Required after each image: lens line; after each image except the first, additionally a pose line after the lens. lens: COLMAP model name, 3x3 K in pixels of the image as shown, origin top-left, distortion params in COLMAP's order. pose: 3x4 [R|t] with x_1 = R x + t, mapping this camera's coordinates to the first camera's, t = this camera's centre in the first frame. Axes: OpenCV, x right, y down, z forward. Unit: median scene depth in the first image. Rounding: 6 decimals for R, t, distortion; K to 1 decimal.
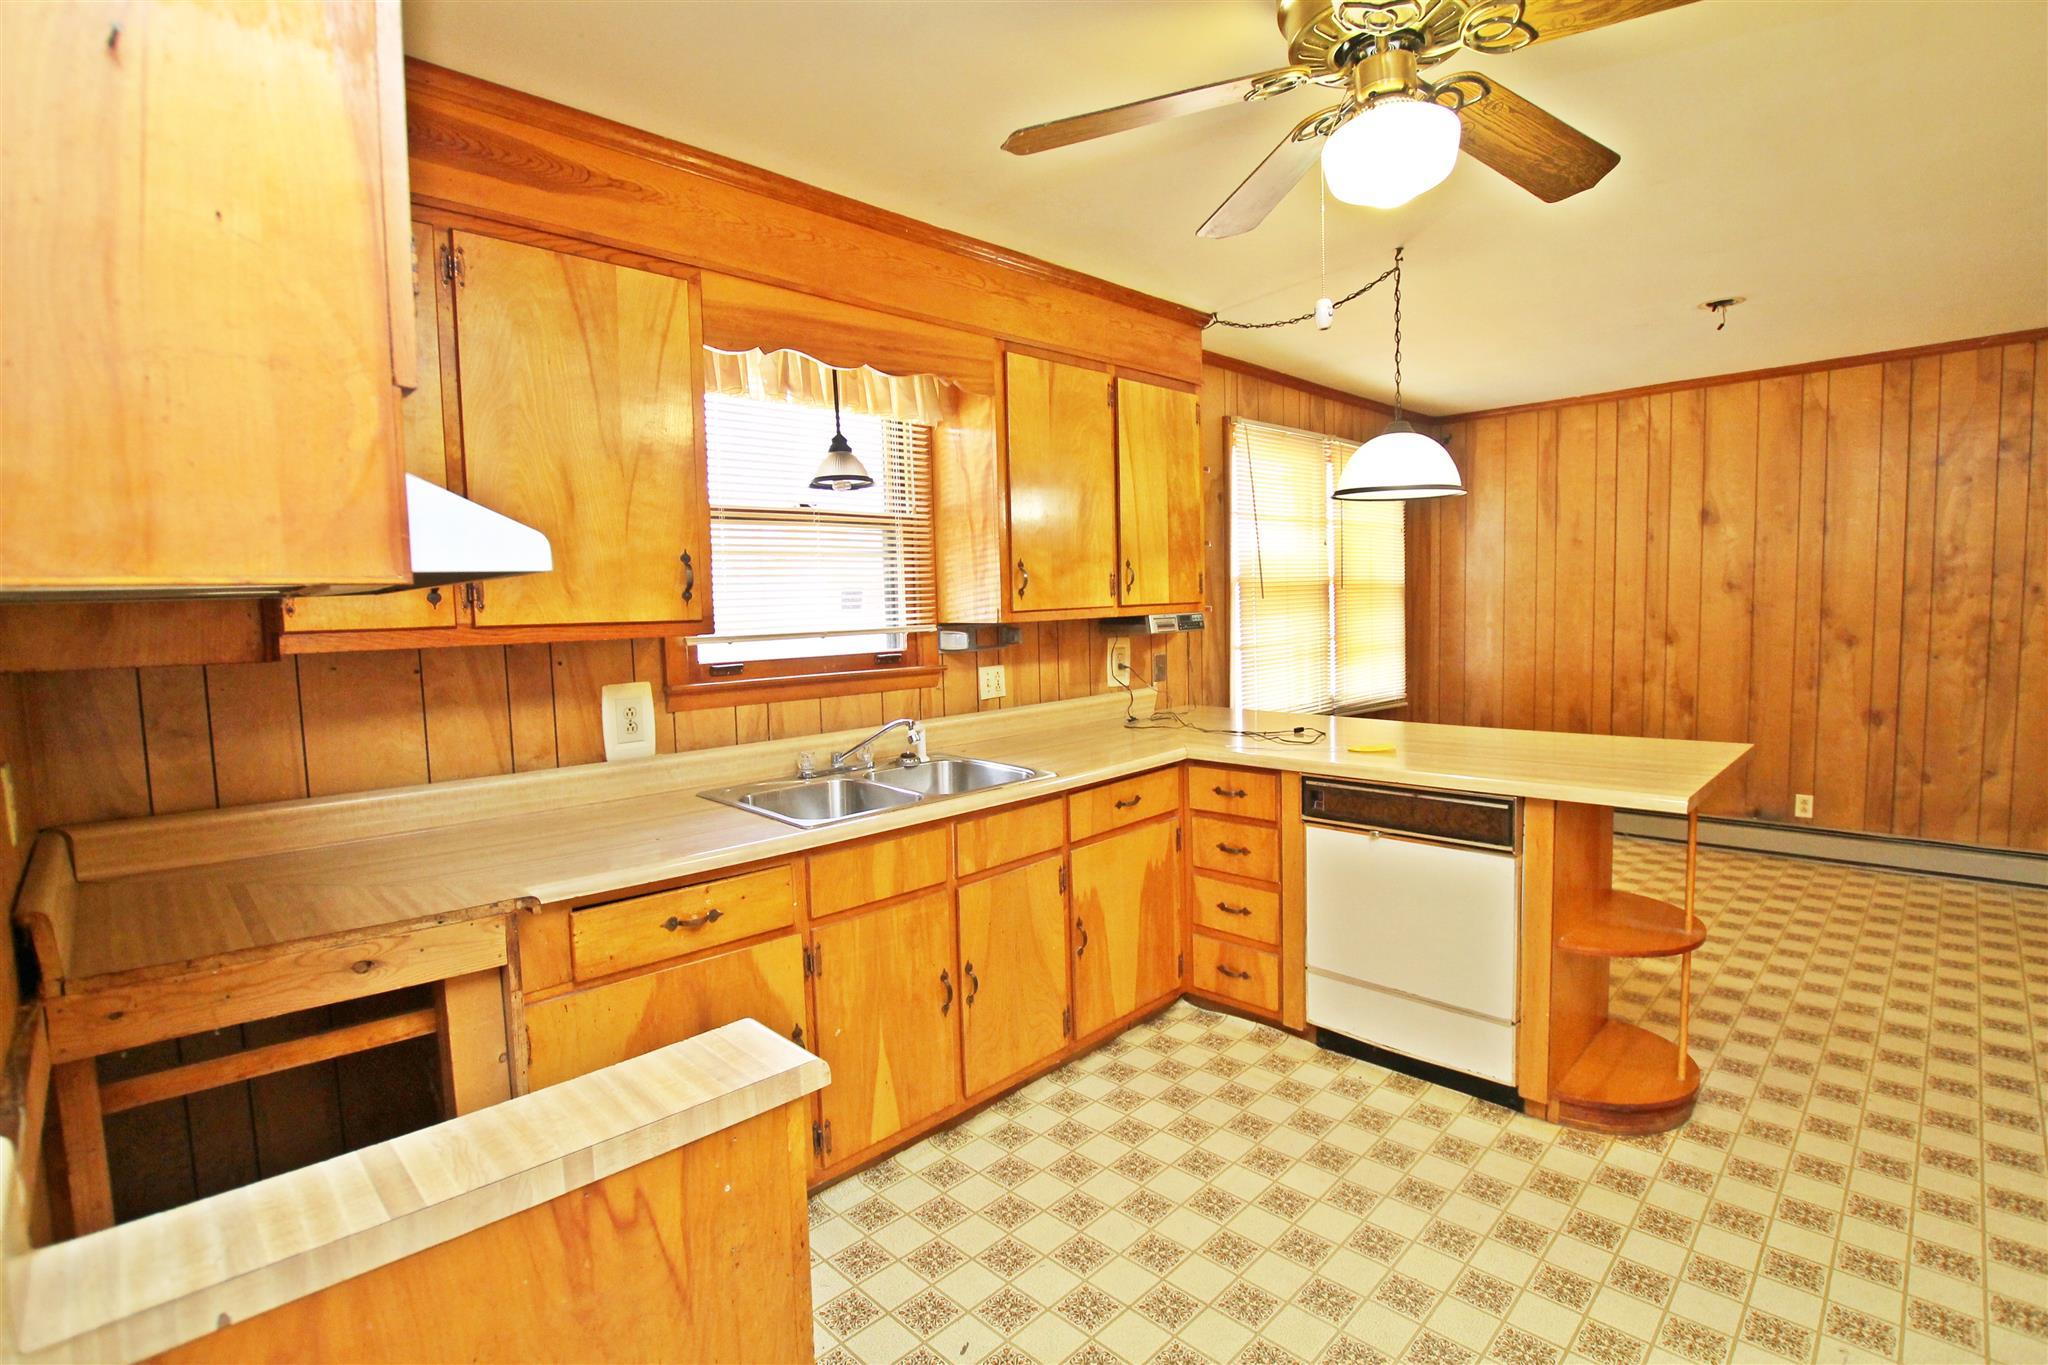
lens RADIAL K [[935.2, 0, 1024.0], [0, 935.2, 682.5], [0, 0, 1]] dist [-0.001270, -0.000136]
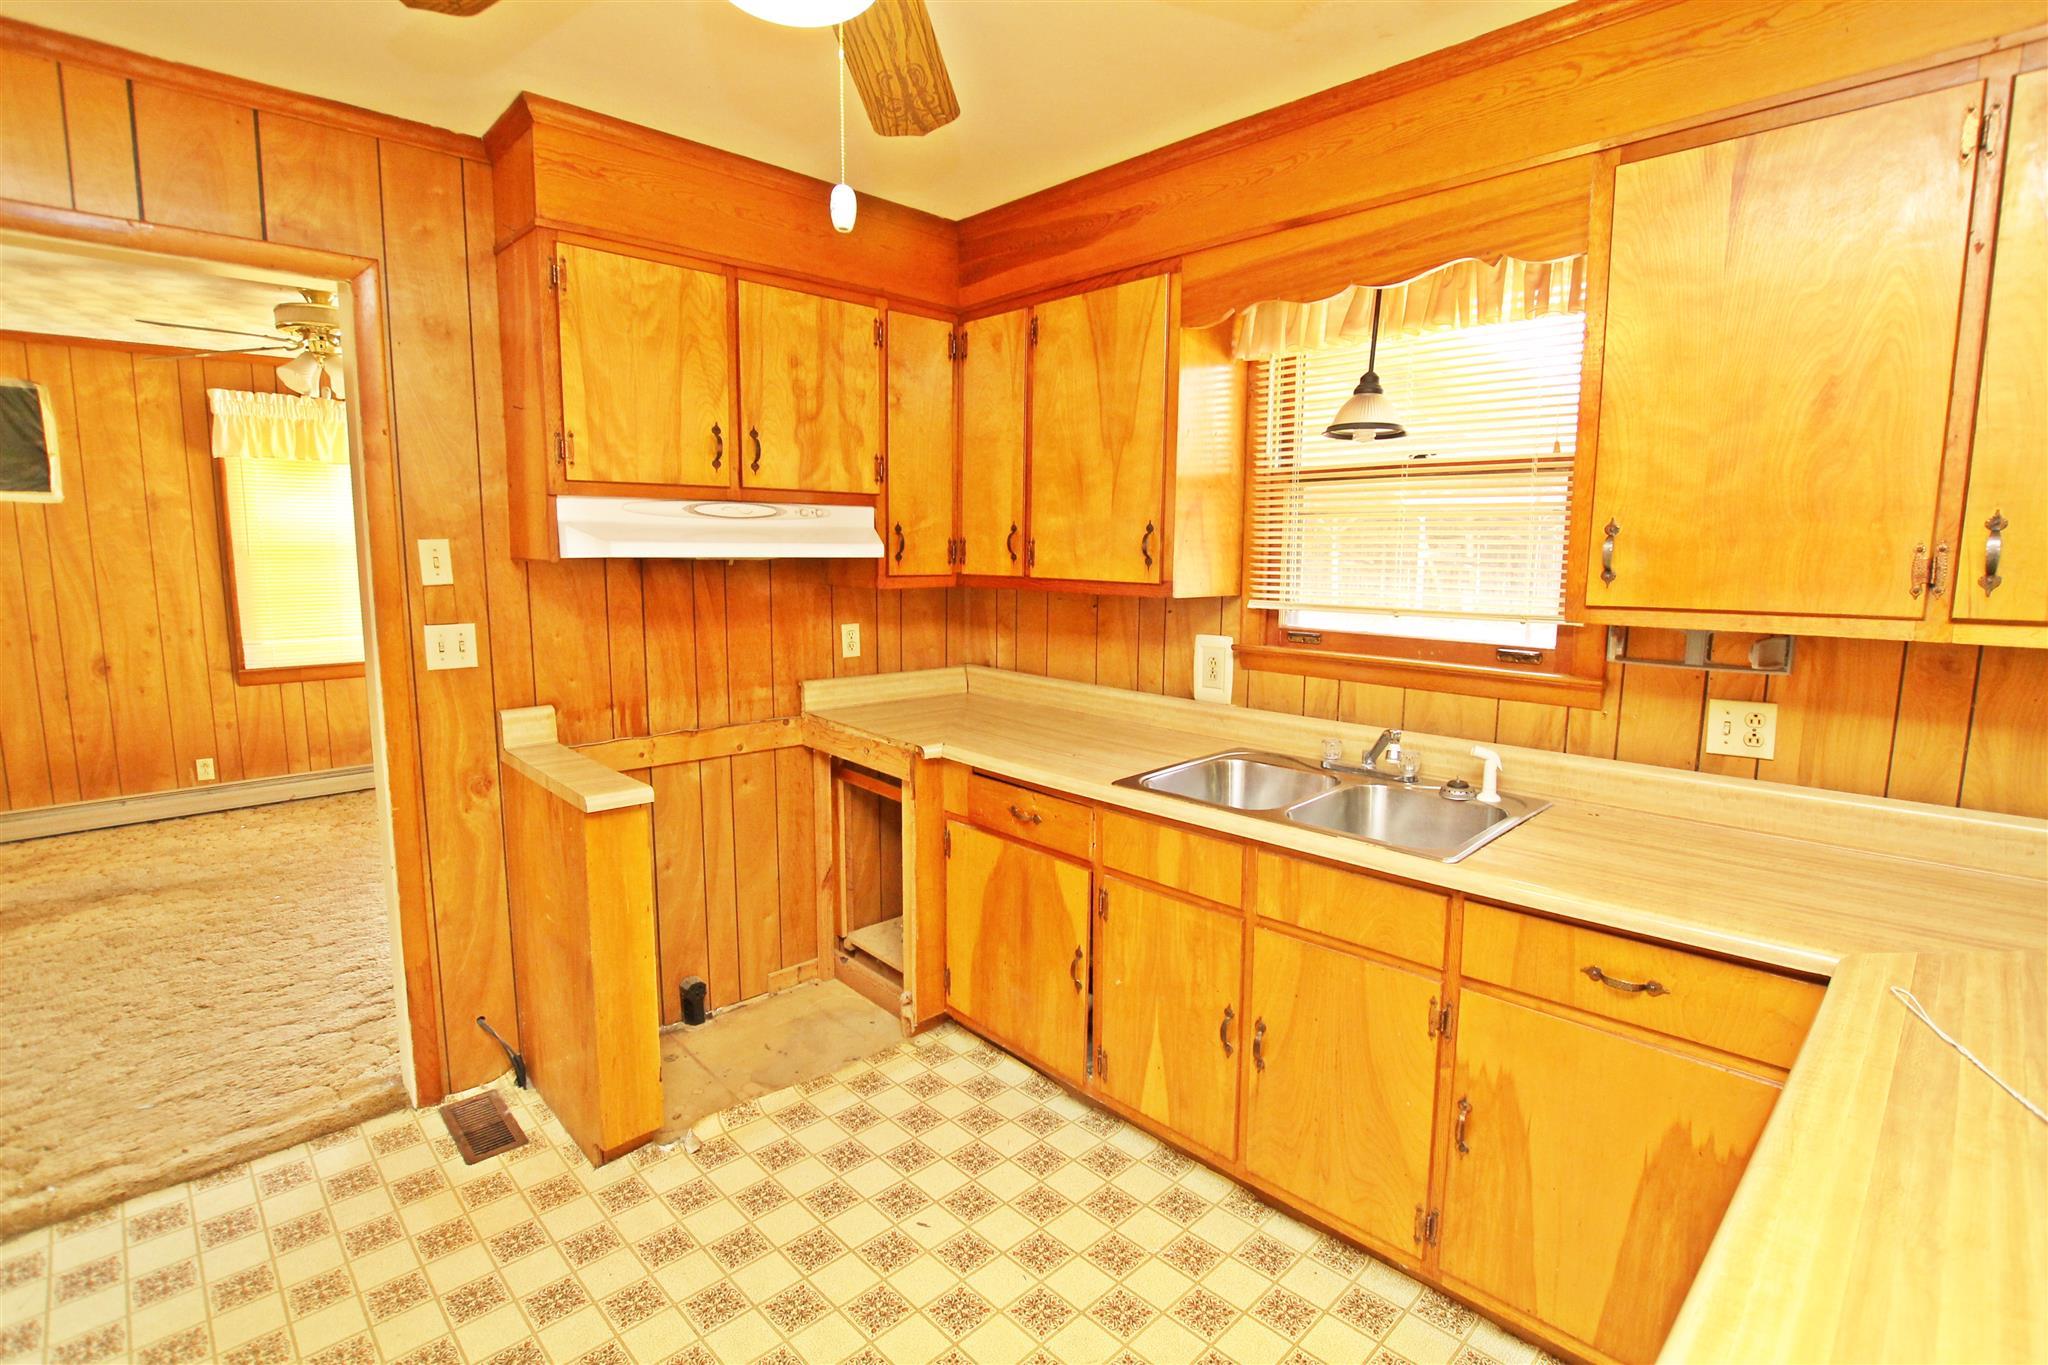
lens RADIAL K [[995.9, 0, 1024.0], [0, 995.9, 682.5], [0, 0, 1]] dist [-0.016225, 0.000310]
pose [[-0.004544, 0.162255, -0.986738, 0.764676], [-0.091678, 0.982525, 0.161985, -0.116685], [0.995778, 0.091198, 0.010411, 0.765411]]
